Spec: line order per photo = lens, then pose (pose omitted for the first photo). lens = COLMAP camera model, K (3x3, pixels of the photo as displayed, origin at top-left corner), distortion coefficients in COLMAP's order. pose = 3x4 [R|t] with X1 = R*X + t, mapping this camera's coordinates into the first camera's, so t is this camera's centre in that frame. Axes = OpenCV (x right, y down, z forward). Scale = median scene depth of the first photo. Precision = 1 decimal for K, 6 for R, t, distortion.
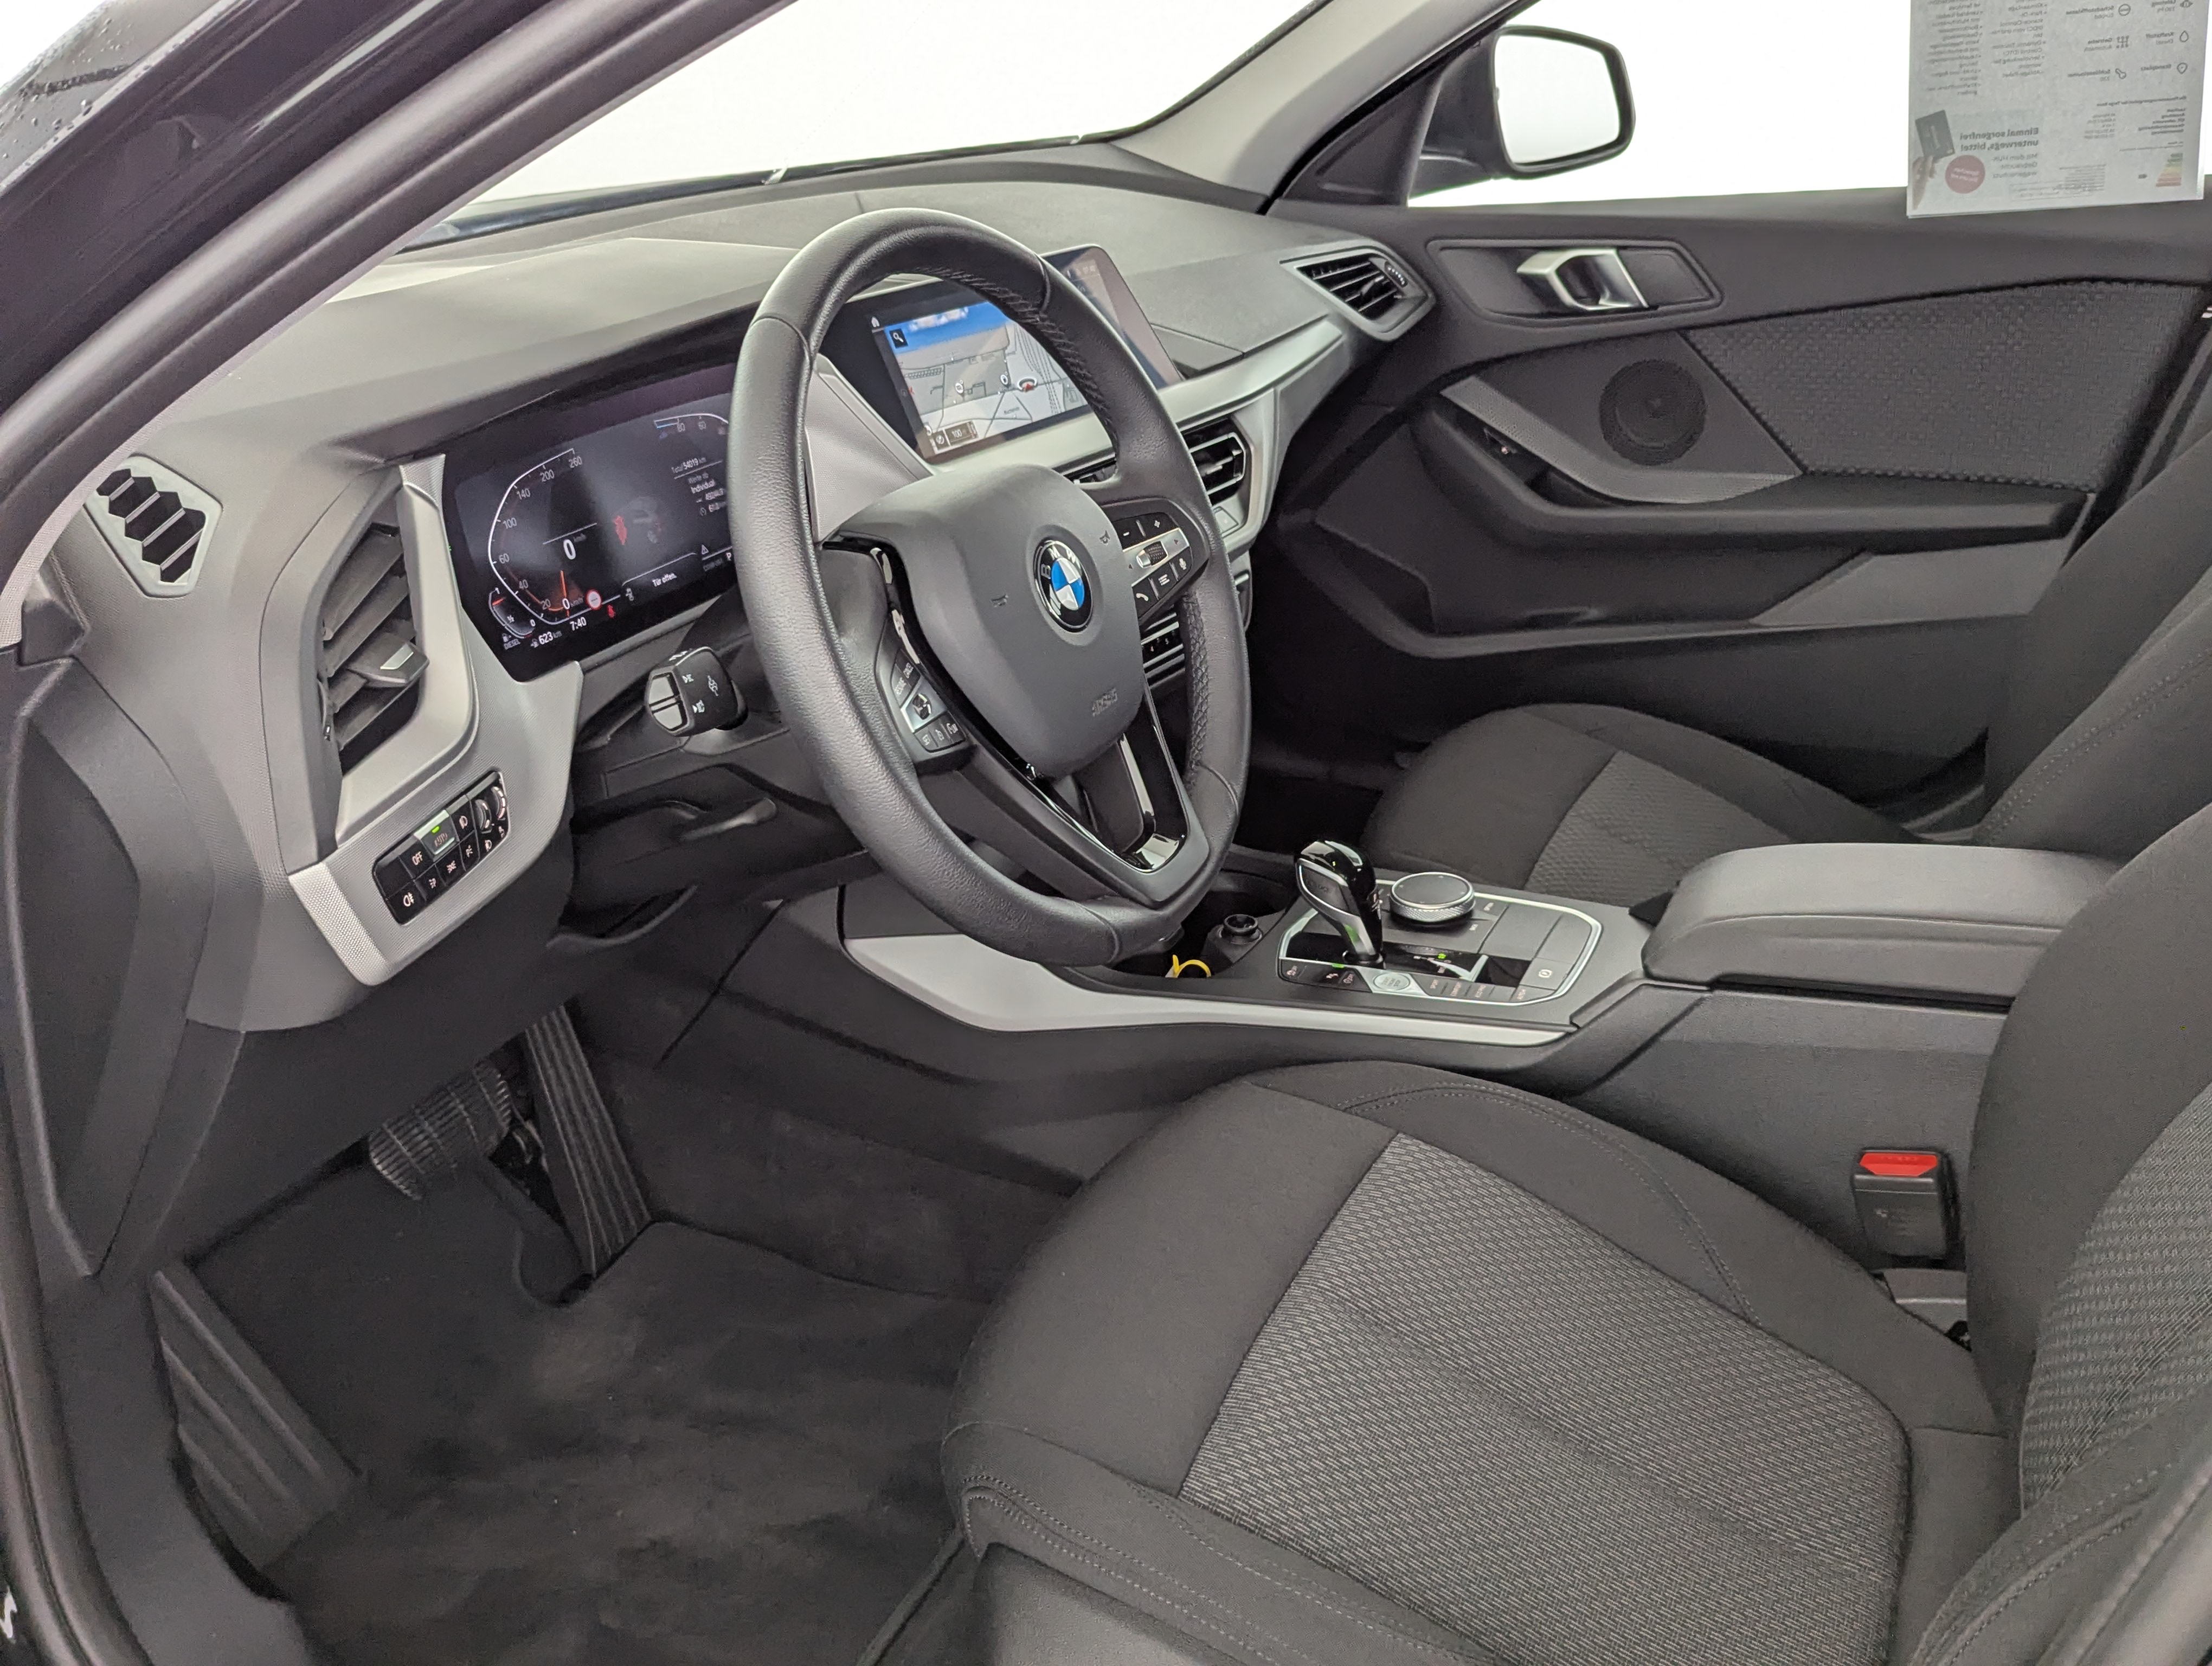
lens RADIAL K [[1992.1, 0, 1121.3], [0, 1992.1, 833.4], [0, 0, 1]] dist [0.058872, -0.059086]
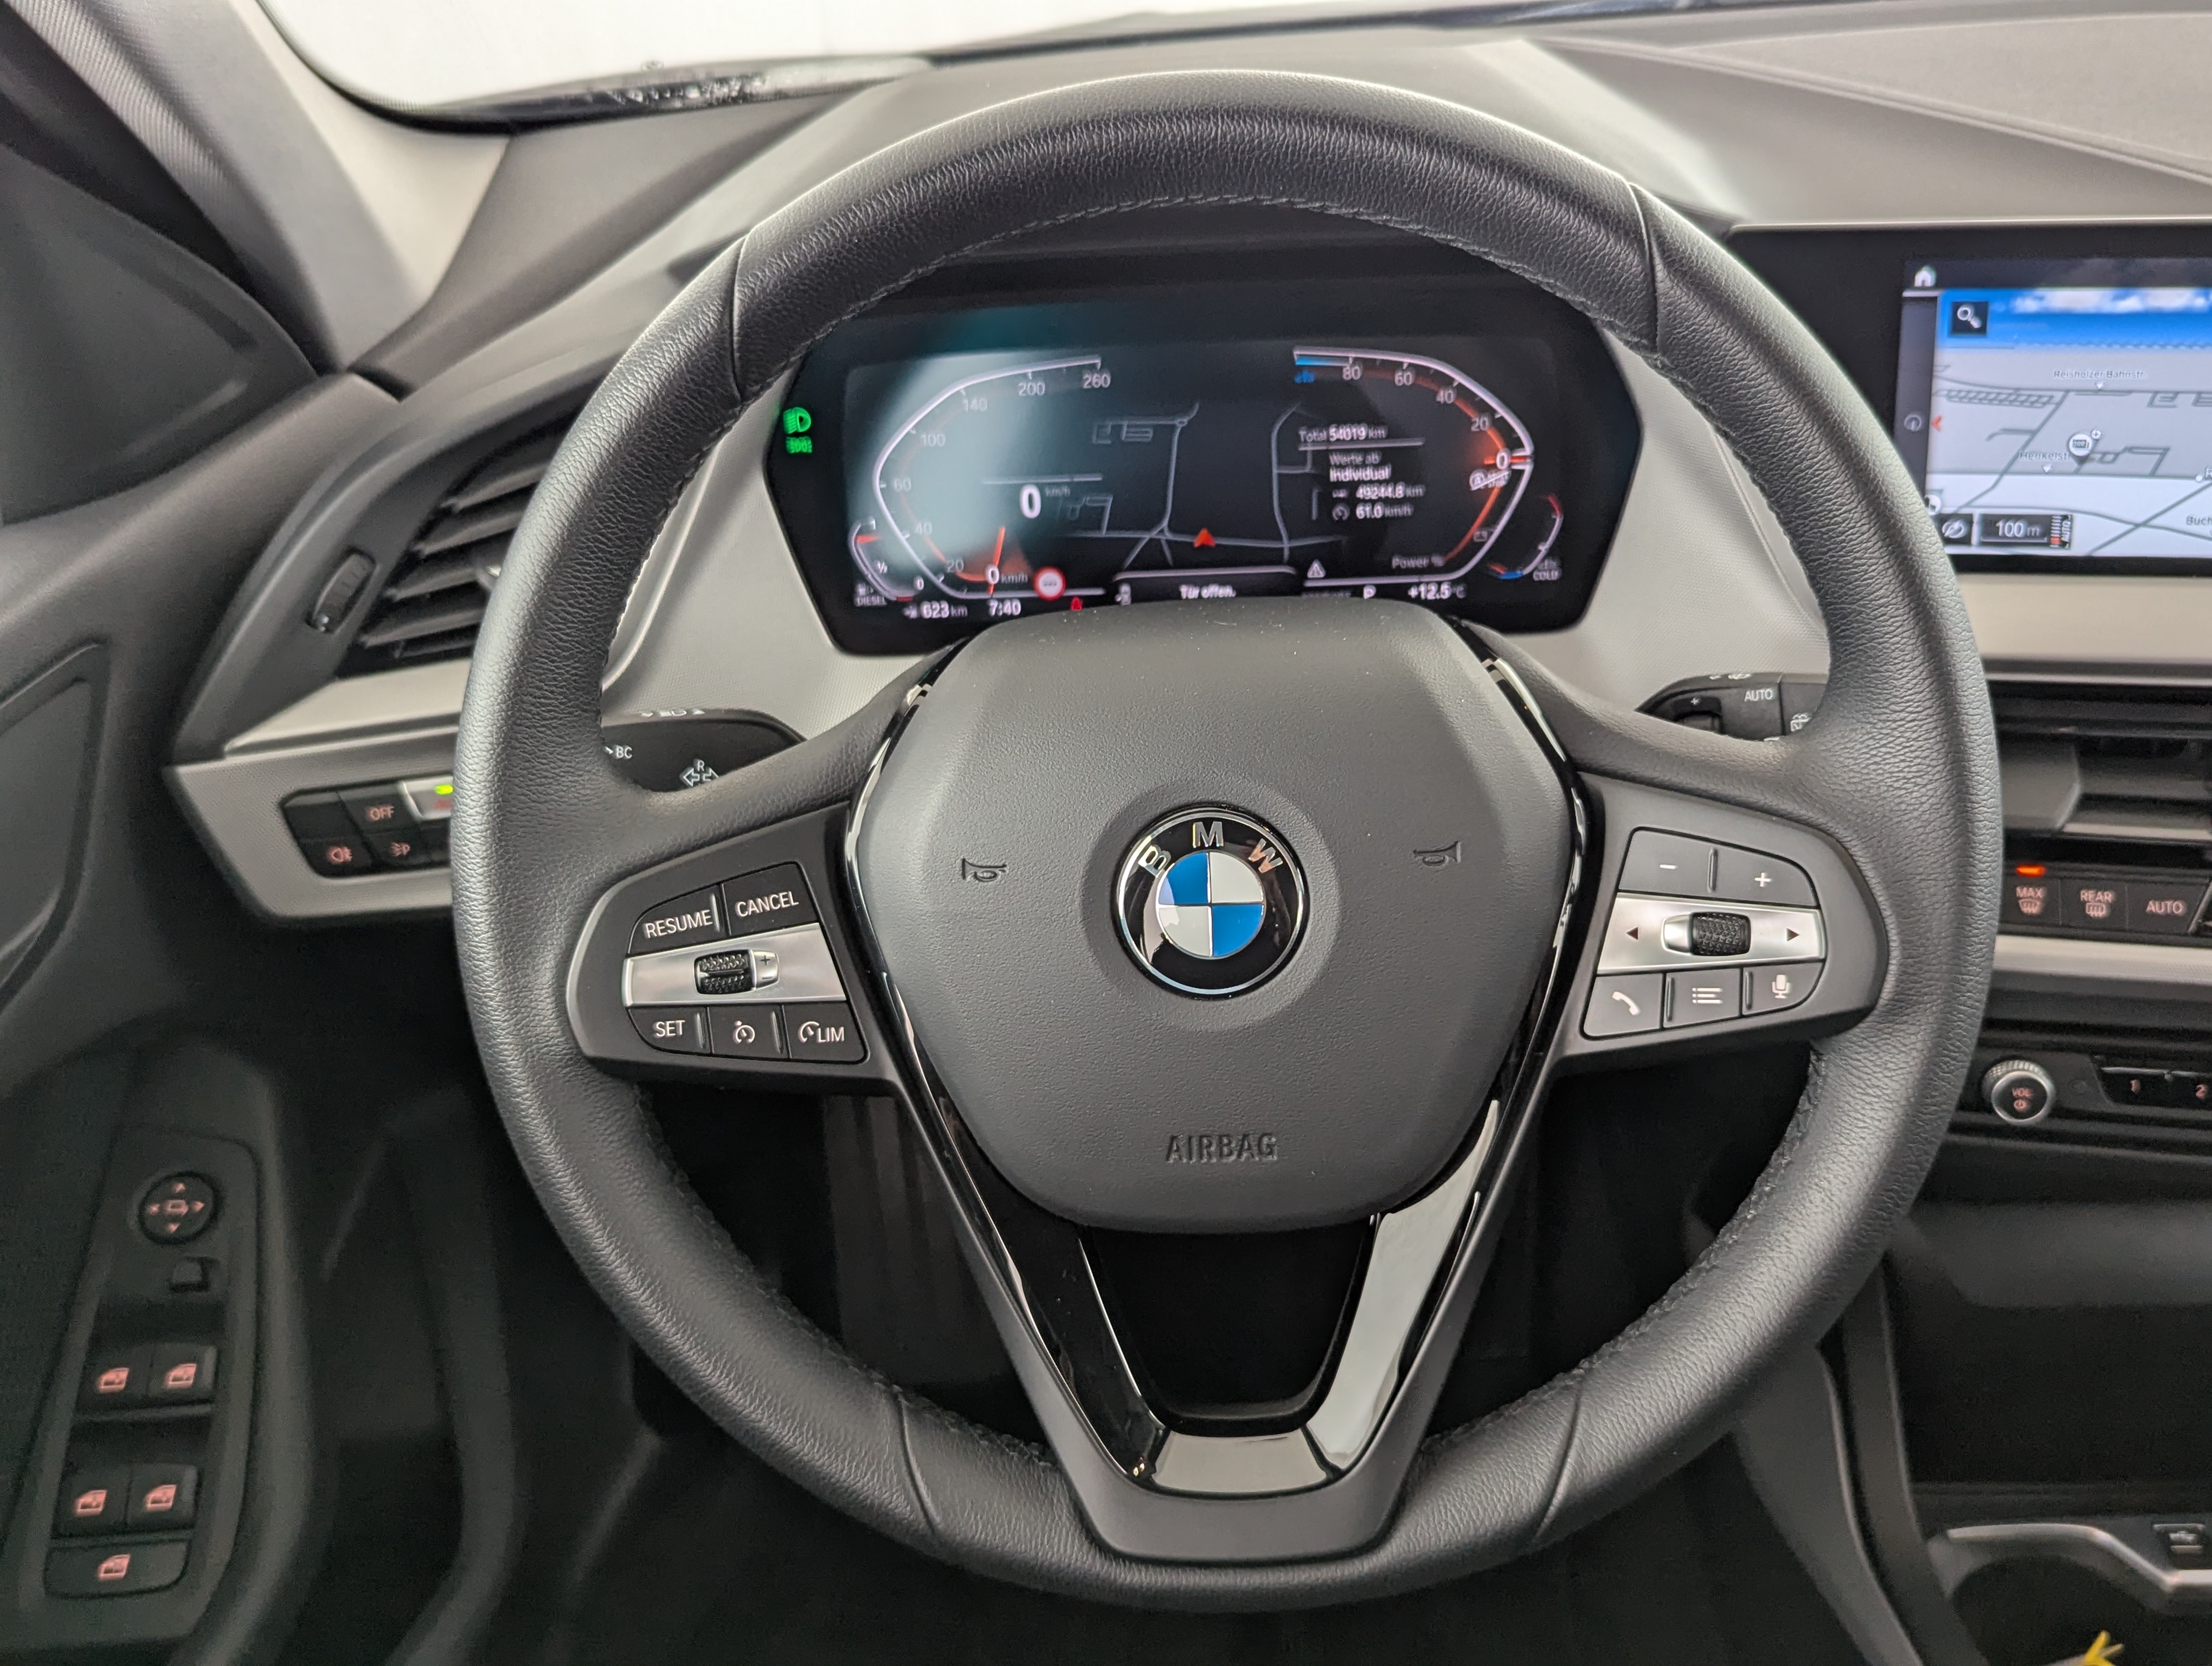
lens RADIAL K [[1992.1, 0, 1153.1], [0, 1992.1, 828.9], [0, 0, 1]] dist [0.058872, -0.059086]
pose [[0.427796, 0.456758, -0.779976, 0.246849], [-0.343234, 0.880378, 0.327299, -0.217394], [0.836170, 0.127697, 0.533397, 0.537683]]
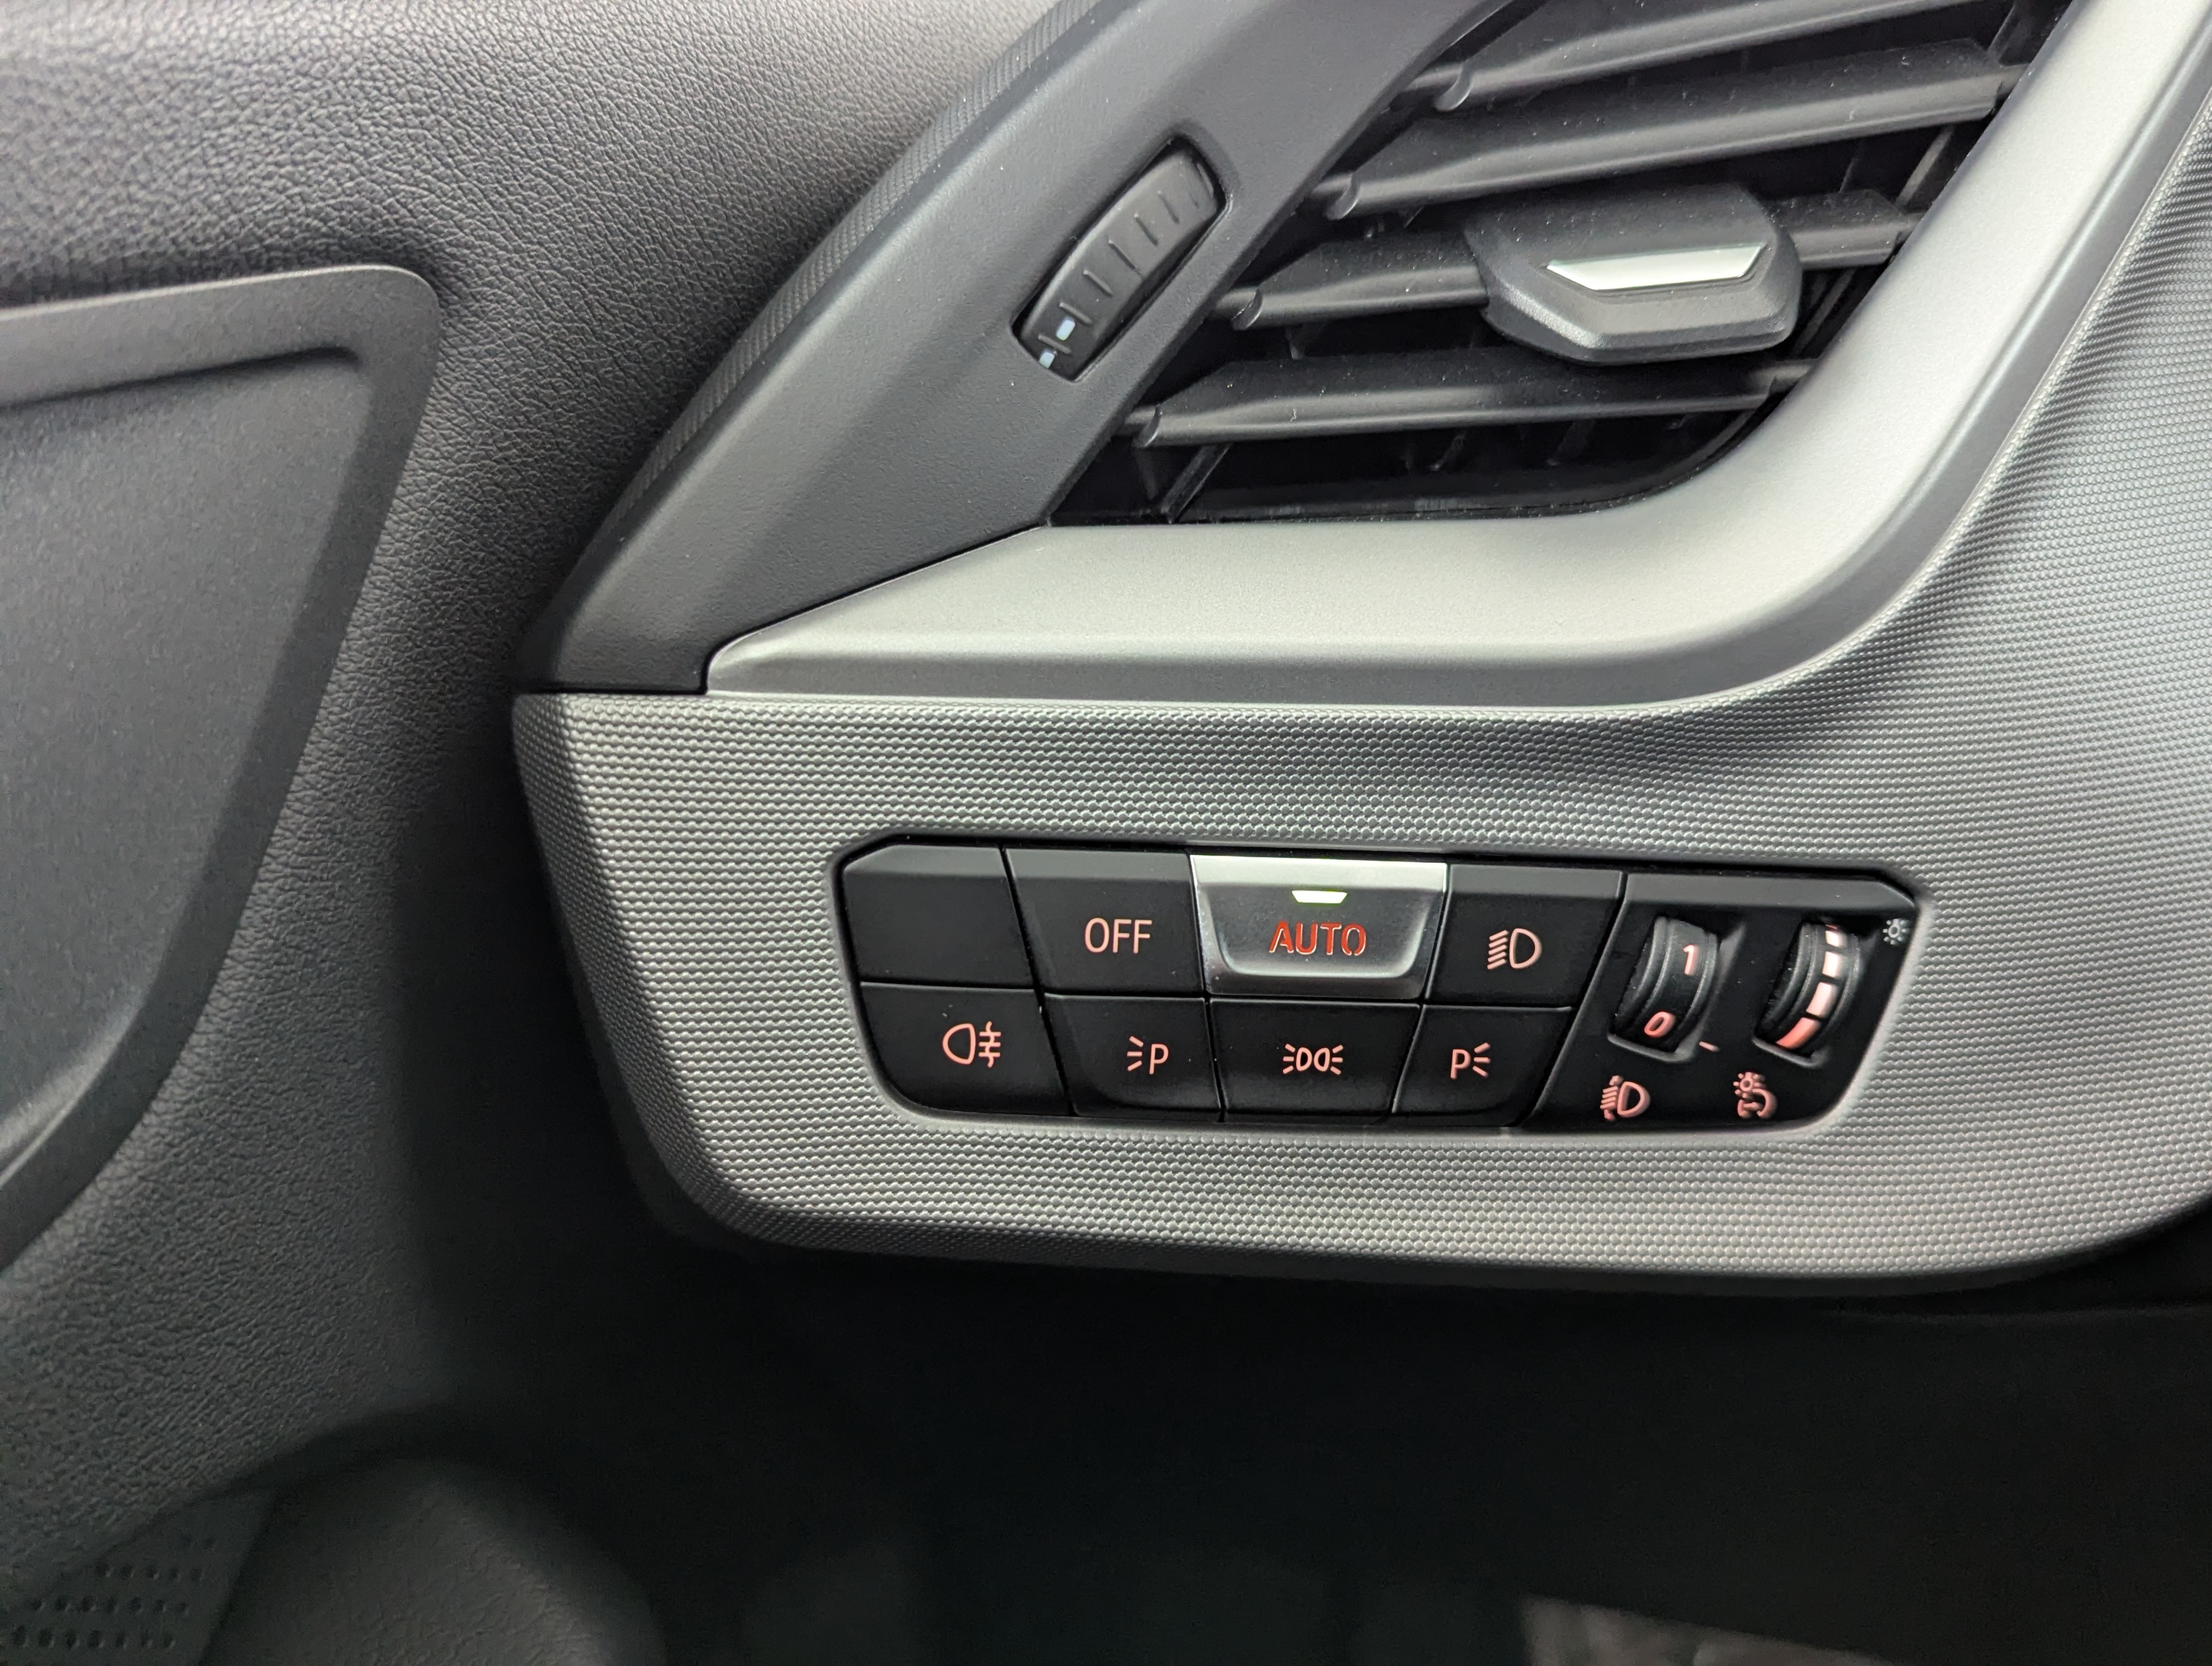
lens RADIAL K [[1992.1, 0, 1116.7], [0, 1992.1, 837.4], [0, 0, 1]] dist [0.058872, -0.059086]
pose [[0.256165, 0.400152, -0.879919, -0.087995], [-0.440369, 0.858653, 0.262279, -0.040708], [0.860496, 0.320303, 0.396172, 0.576598]]
